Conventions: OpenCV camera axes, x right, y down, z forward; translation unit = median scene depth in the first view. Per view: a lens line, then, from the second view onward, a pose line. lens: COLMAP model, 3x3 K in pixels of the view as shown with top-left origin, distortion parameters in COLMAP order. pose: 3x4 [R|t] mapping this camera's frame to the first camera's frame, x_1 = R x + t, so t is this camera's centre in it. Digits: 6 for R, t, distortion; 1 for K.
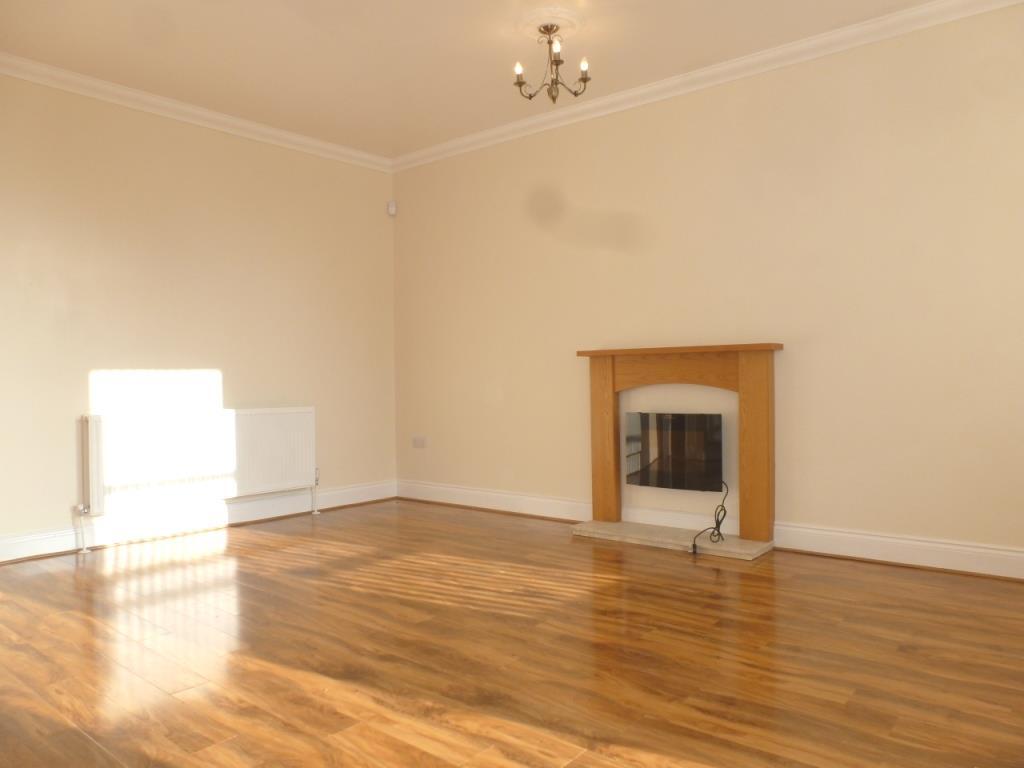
lens RADIAL K [[733.4, 0, 512.0], [0, 733.4, 384.0], [0, 0, 1]] dist [-0.057885, 0.027494]
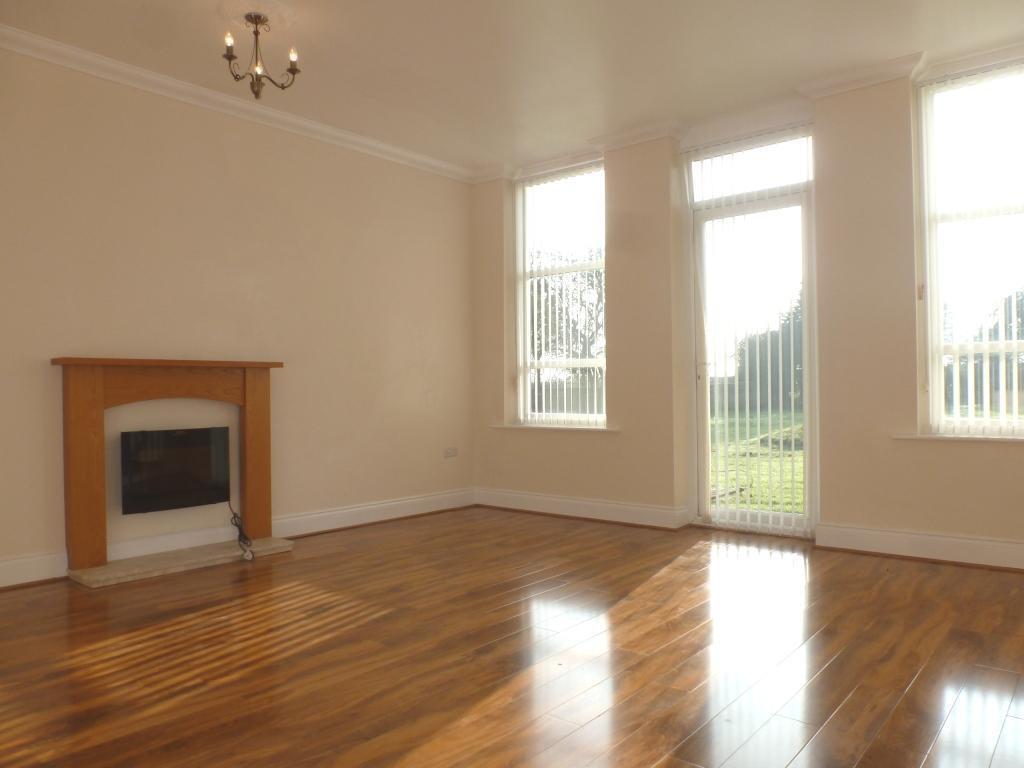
lens RADIAL K [[733.4, 0, 512.0], [0, 733.4, 384.0], [0, 0, 1]] dist [-0.057885, 0.027494]
pose [[0.016543, 0.019505, 0.999673, -0.884883], [0.017276, 0.999655, -0.019791, 0.008491], [-0.999714, 0.017597, 0.016201, 0.670535]]
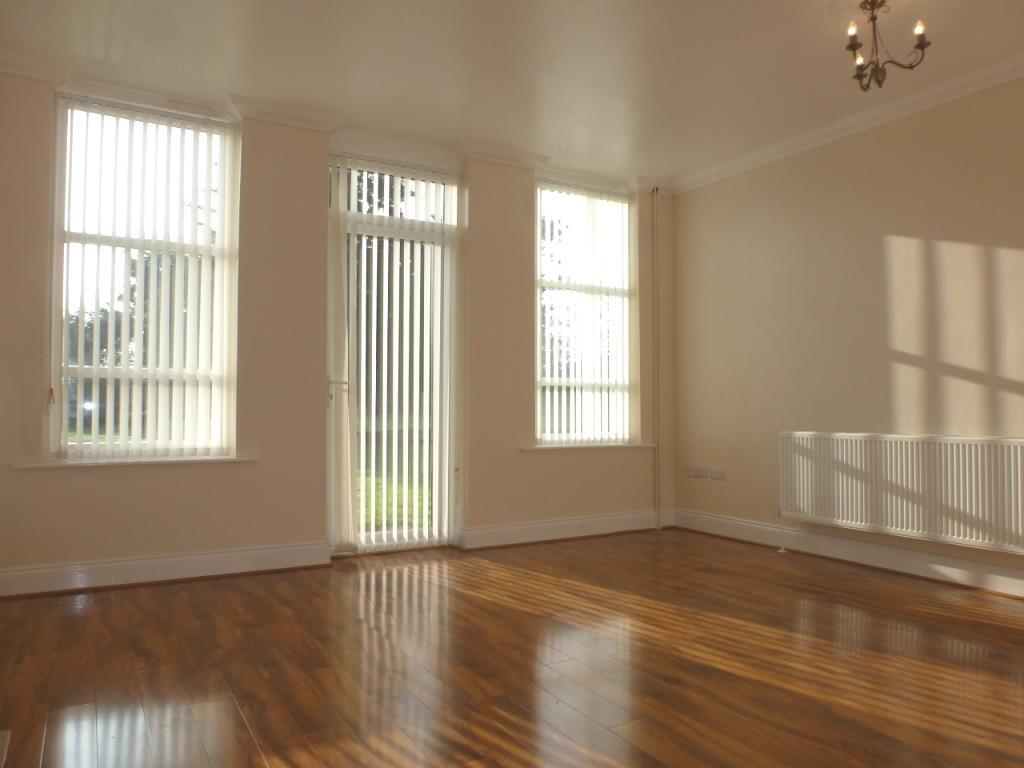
lens RADIAL K [[733.4, 0, 512.0], [0, 733.4, 384.0], [0, 0, 1]] dist [-0.057885, 0.027494]
pose [[-0.939987, 0.023140, 0.340425, -0.226809], [0.013324, 0.999426, -0.031145, -0.005245], [-0.340950, -0.024740, -0.939756, 1.460763]]
